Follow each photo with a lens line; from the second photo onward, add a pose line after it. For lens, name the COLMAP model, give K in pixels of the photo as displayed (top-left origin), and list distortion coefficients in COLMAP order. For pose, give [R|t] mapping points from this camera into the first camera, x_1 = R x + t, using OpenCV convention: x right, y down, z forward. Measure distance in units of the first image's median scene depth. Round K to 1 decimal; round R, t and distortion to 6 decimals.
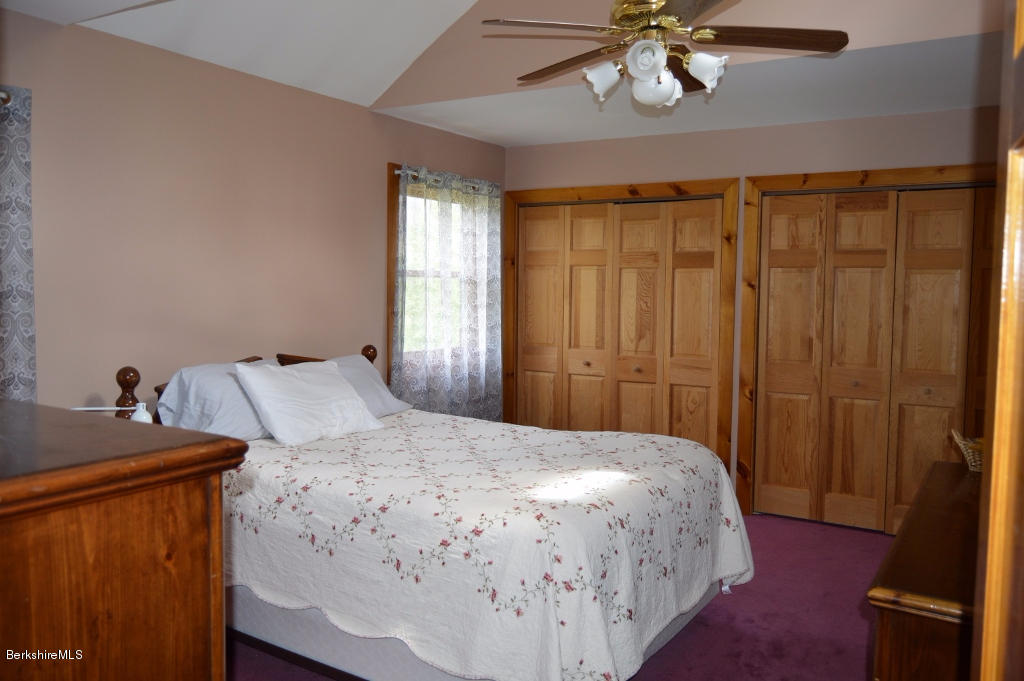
lens RADIAL K [[801.8, 0, 511.0], [0, 801.8, 341.6], [0, 0, 1]] dist [-0.019852, 0.011125]
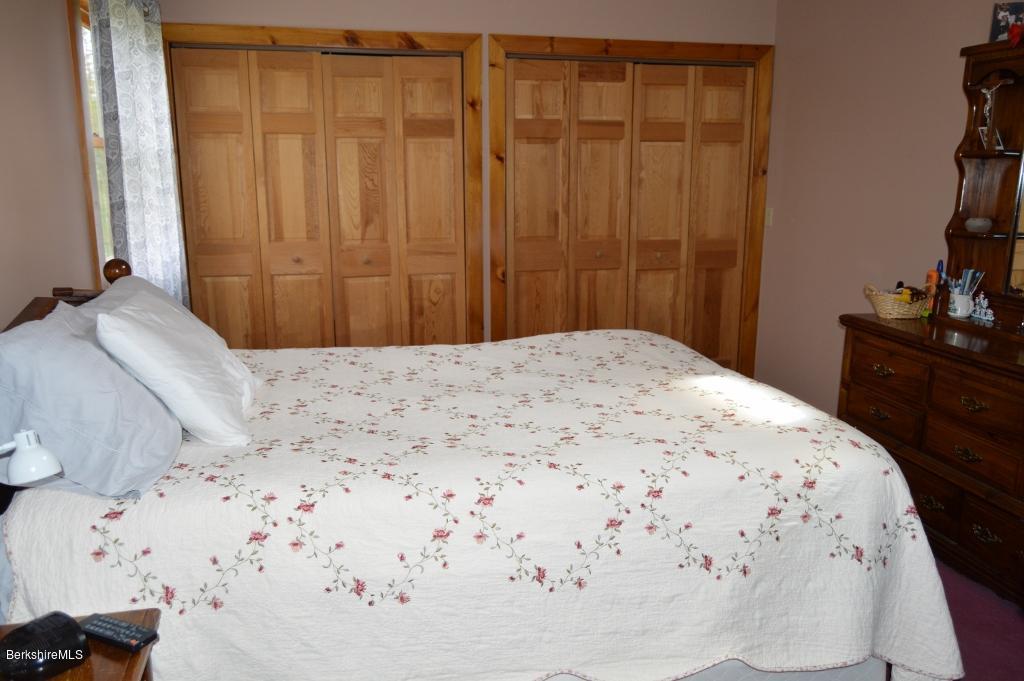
lens RADIAL K [[801.8, 0, 512.1], [0, 801.8, 339.9], [0, 0, 1]] dist [-0.019852, 0.011125]
pose [[0.716549, -0.156514, 0.679750, -0.335102], [0.055576, 0.984214, 0.168033, -0.017655], [-0.695319, -0.082625, 0.713936, 0.304198]]
